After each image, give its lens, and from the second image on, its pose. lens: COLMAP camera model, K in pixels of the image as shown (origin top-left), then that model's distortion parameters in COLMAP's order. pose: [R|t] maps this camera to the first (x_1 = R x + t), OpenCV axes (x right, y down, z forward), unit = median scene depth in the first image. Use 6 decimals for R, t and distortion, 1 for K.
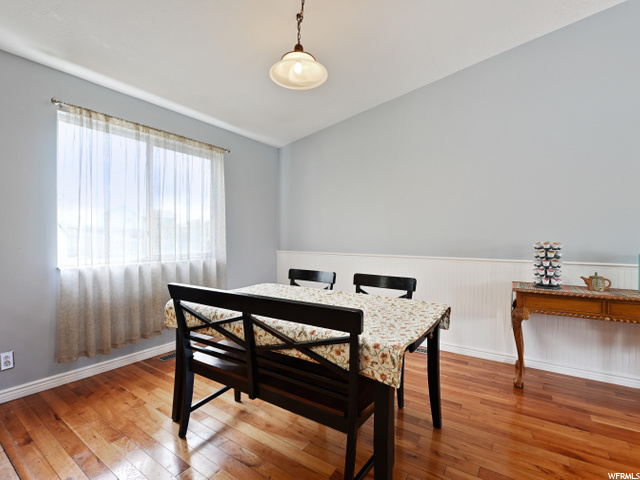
lens RADIAL K [[304.8, 0, 318.2], [0, 304.8, 240.5], [0, 0, 1]] dist [-0.006640, -0.001323]
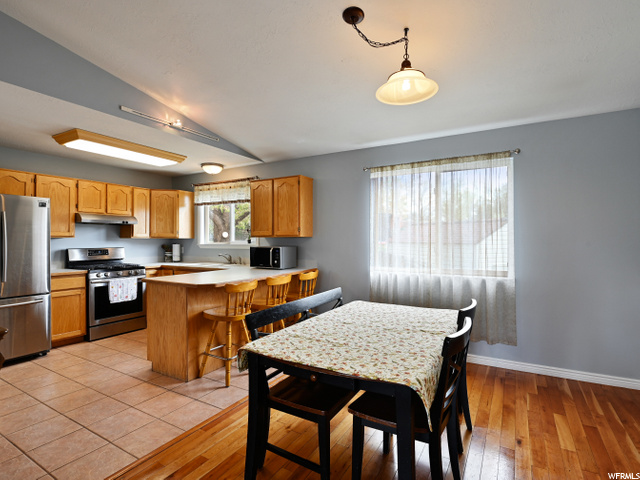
lens RADIAL K [[337.4, 0, 321.4], [0, 337.4, 239.4], [0, 0, 1]] dist [-0.015202, -0.001874]
pose [[0.062976, -0.007039, -0.997990, 0.979947], [-0.009024, 0.999930, -0.007622, -0.066790], [0.997974, 0.009486, 0.062908, 0.680022]]
